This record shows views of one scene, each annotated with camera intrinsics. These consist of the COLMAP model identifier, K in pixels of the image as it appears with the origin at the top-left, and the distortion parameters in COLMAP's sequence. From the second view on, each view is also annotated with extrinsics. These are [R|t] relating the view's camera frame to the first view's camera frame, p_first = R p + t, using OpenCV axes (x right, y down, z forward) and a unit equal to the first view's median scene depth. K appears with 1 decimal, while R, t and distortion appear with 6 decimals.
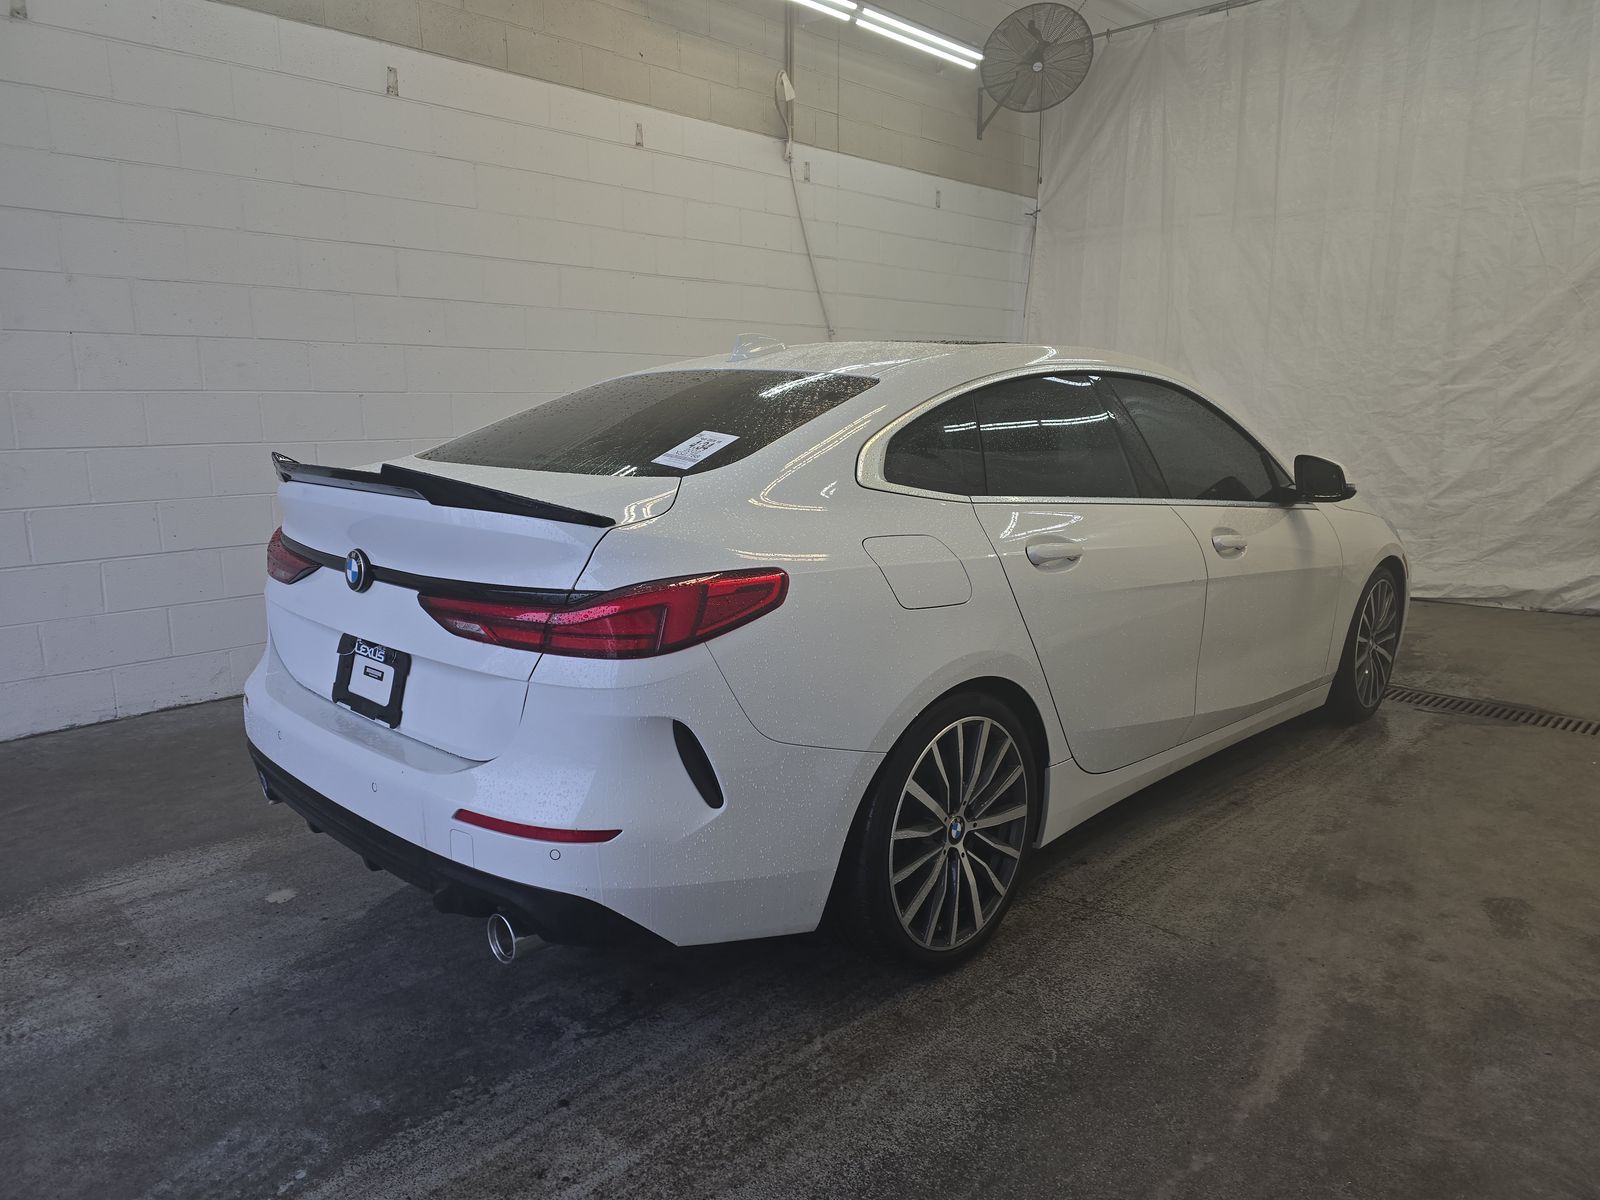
lens RADIAL K [[1076.3, 0, 793.7], [0, 1076.3, 597.3], [0, 0, 1]] dist [0.060301, -0.056006]
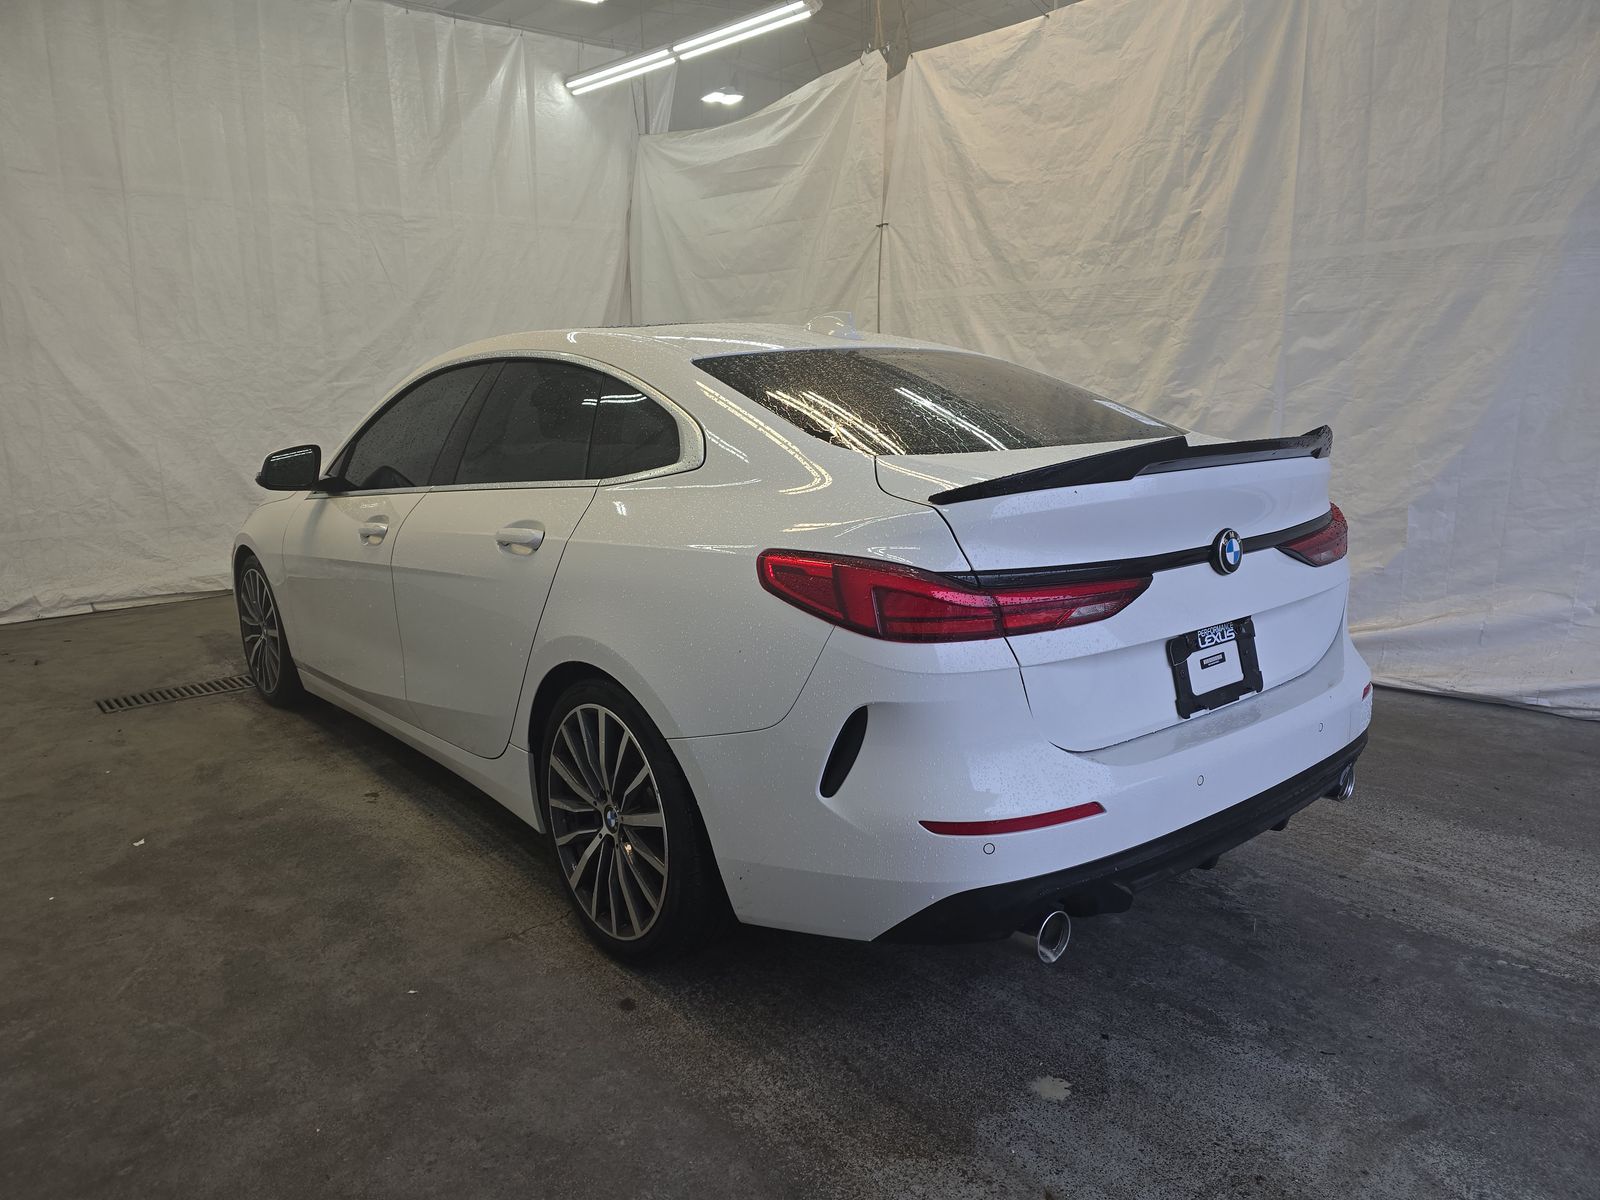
lens RADIAL K [[1074.9, 0, 800.0], [0, 1074.9, 600.0], [0, 0, 1]] dist [0.054494, -0.050976]
pose [[0.090342, -0.192680, 0.977094, -0.734501], [0.197906, 0.965013, 0.171999, -0.118054], [-0.976049, 0.177834, 0.125313, 0.676740]]
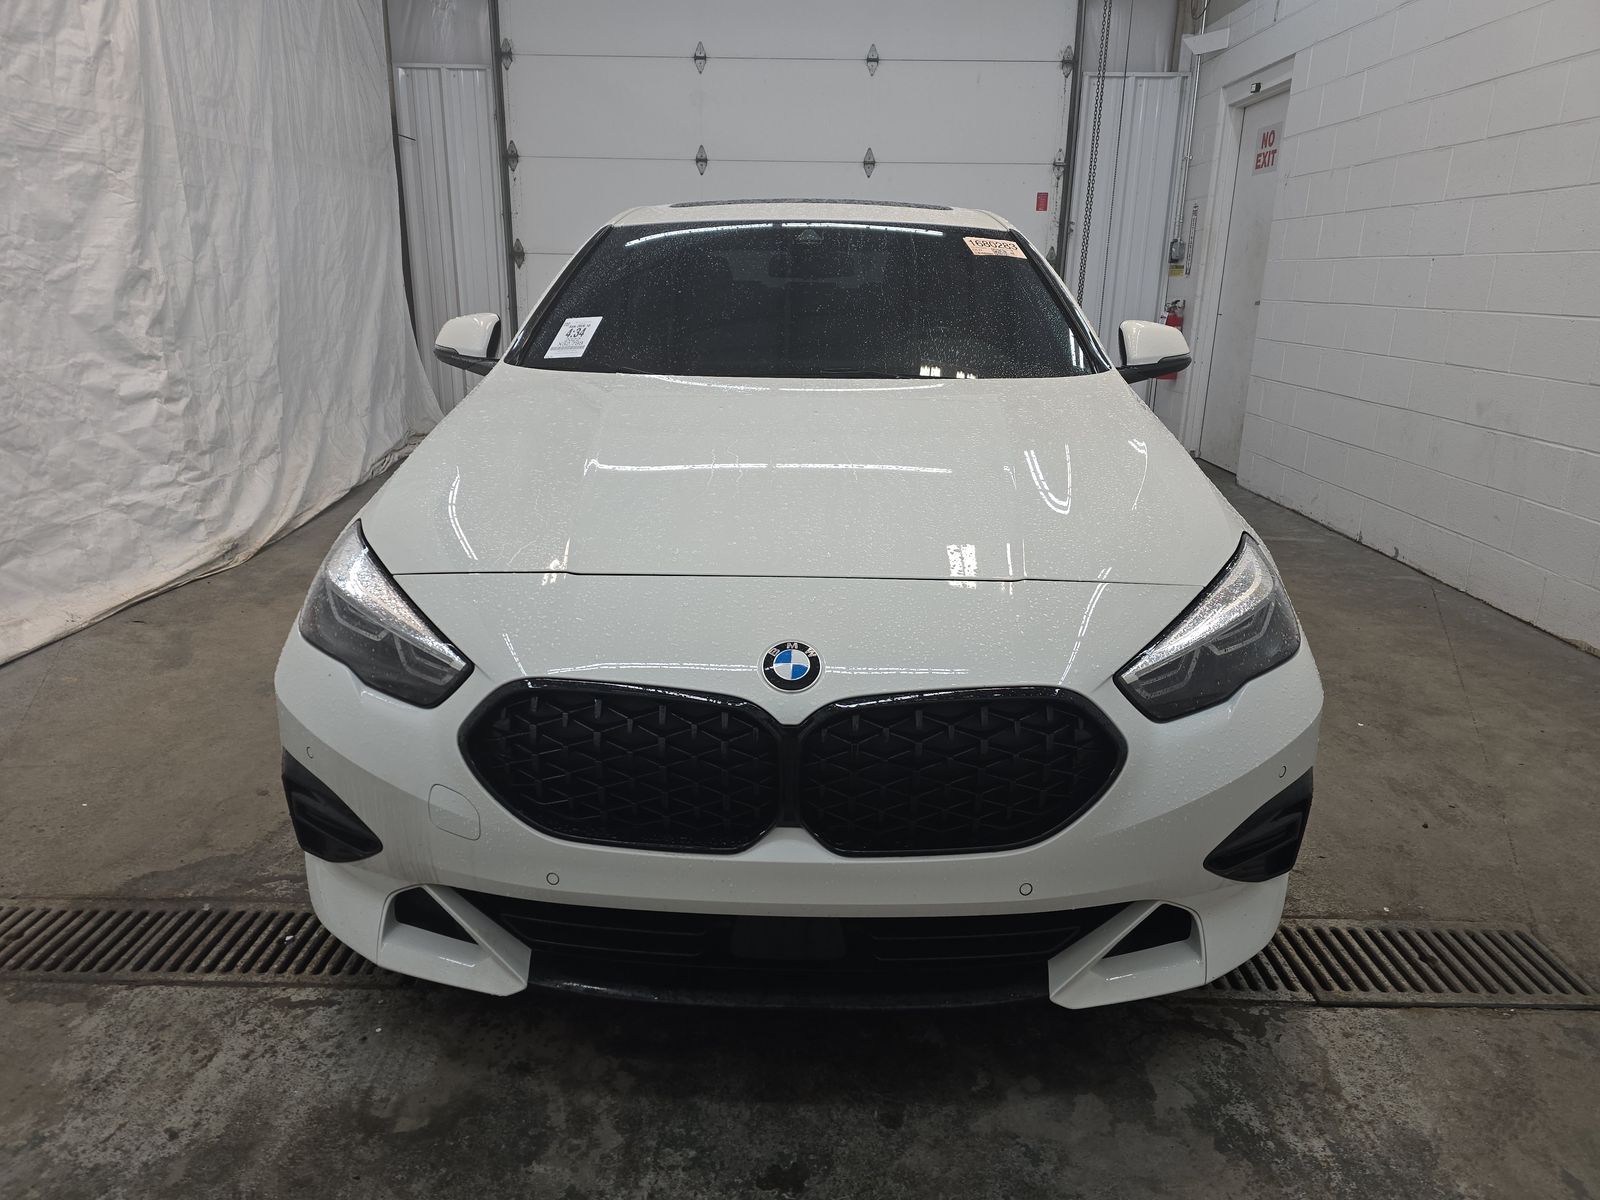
lens RADIAL K [[1076.3, 0, 793.7], [0, 1076.3, 597.3], [0, 0, 1]] dist [0.060301, -0.056006]
pose [[-0.729324, 0.187356, -0.658015, 0.757666], [-0.136398, 0.902650, 0.408189, -0.262465], [0.670434, 0.387454, -0.632769, 1.515381]]
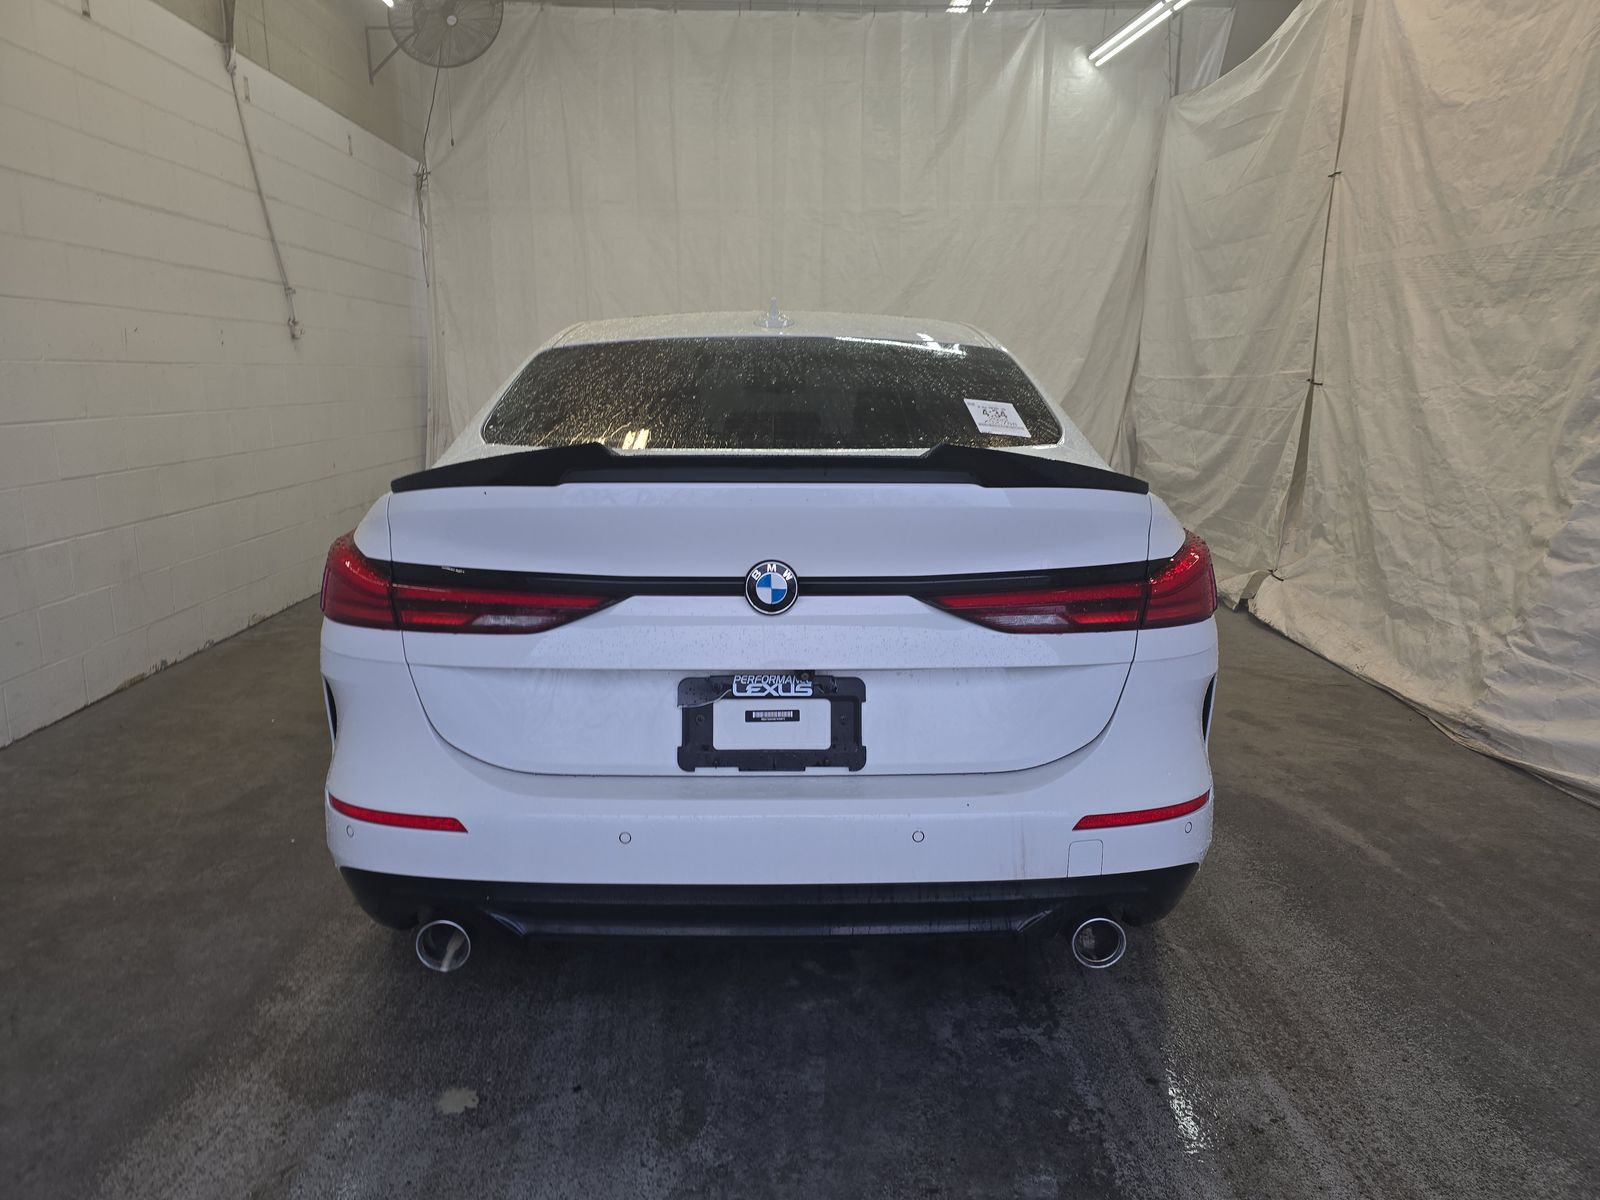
lens RADIAL K [[1076.3, 0, 793.7], [0, 1076.3, 597.3], [0, 0, 1]] dist [0.060301, -0.056006]
pose [[0.701736, -0.141458, 0.698252, -0.502010], [0.129000, 0.989118, 0.070741, -0.037788], [-0.700661, 0.040433, 0.712348, 0.238752]]
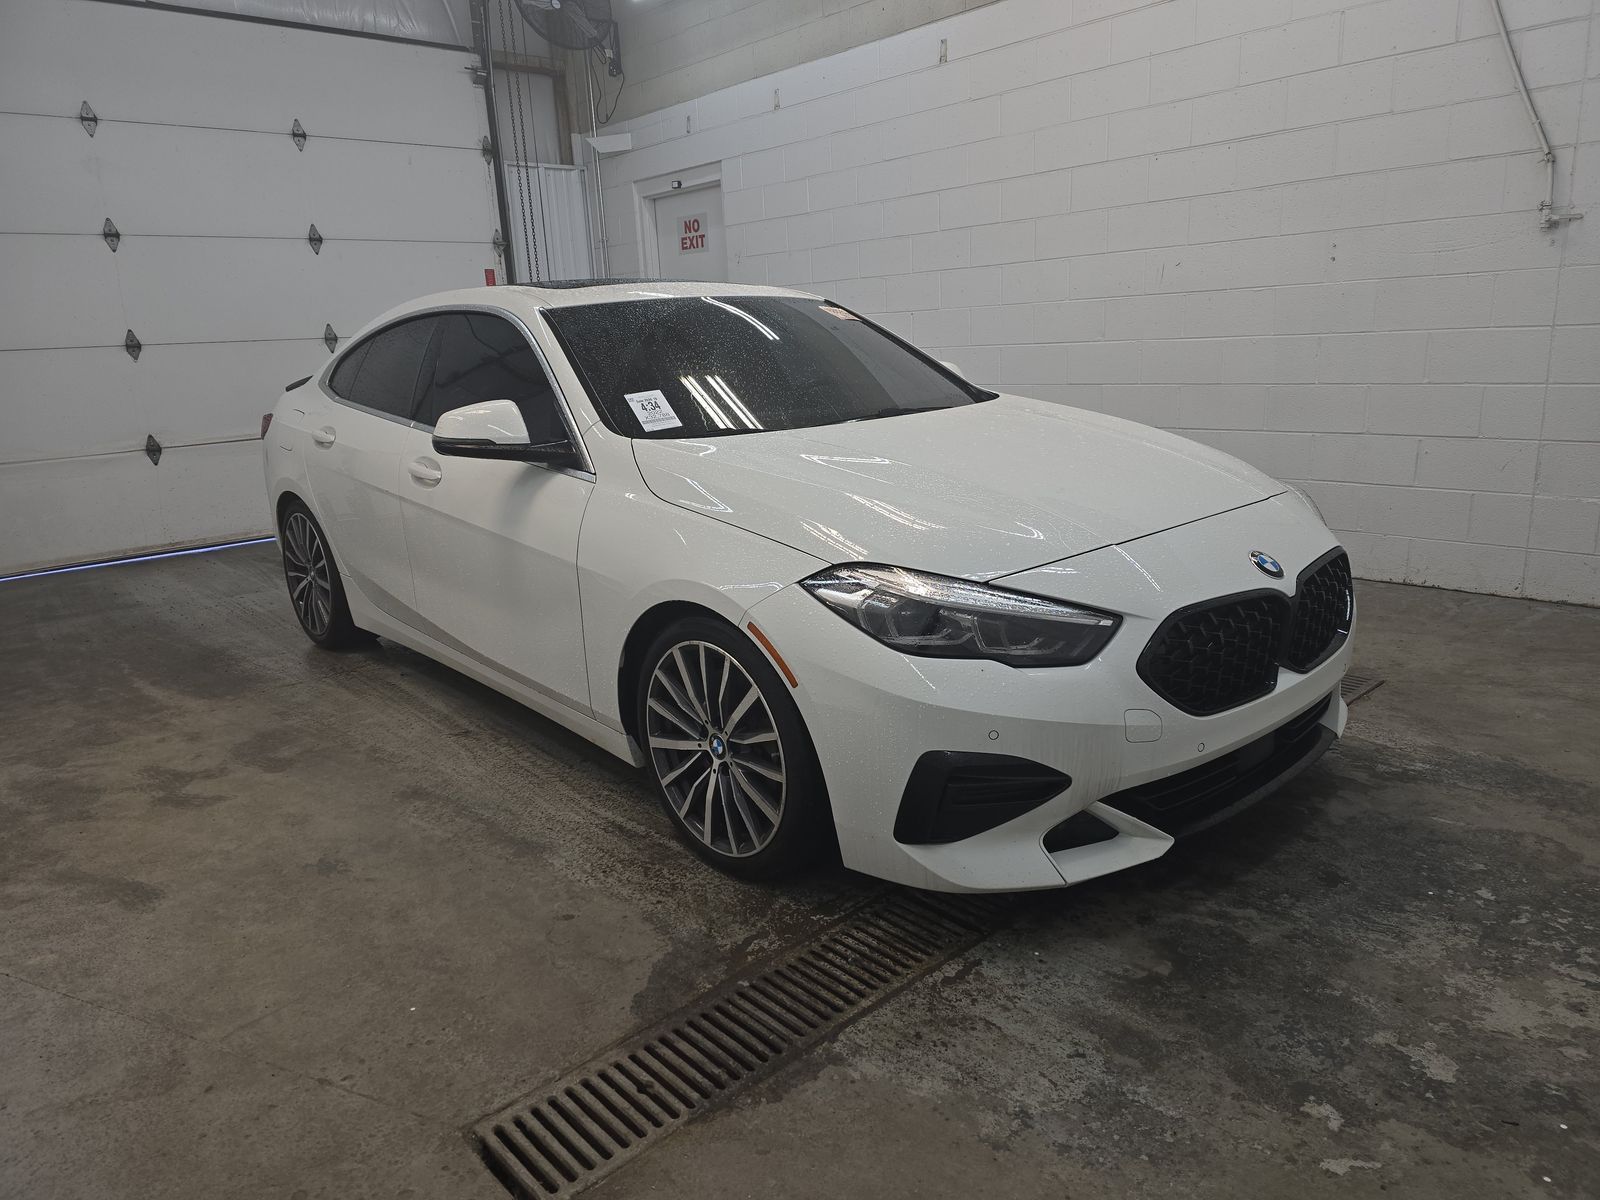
lens RADIAL K [[1076.3, 0, 793.7], [0, 1076.3, 597.3], [0, 0, 1]] dist [0.060301, -0.056006]
pose [[-0.064386, 0.245694, -0.967207, 1.095996], [-0.132730, 0.958498, 0.252317, -0.190250], [0.989059, 0.144623, -0.029102, 1.073576]]
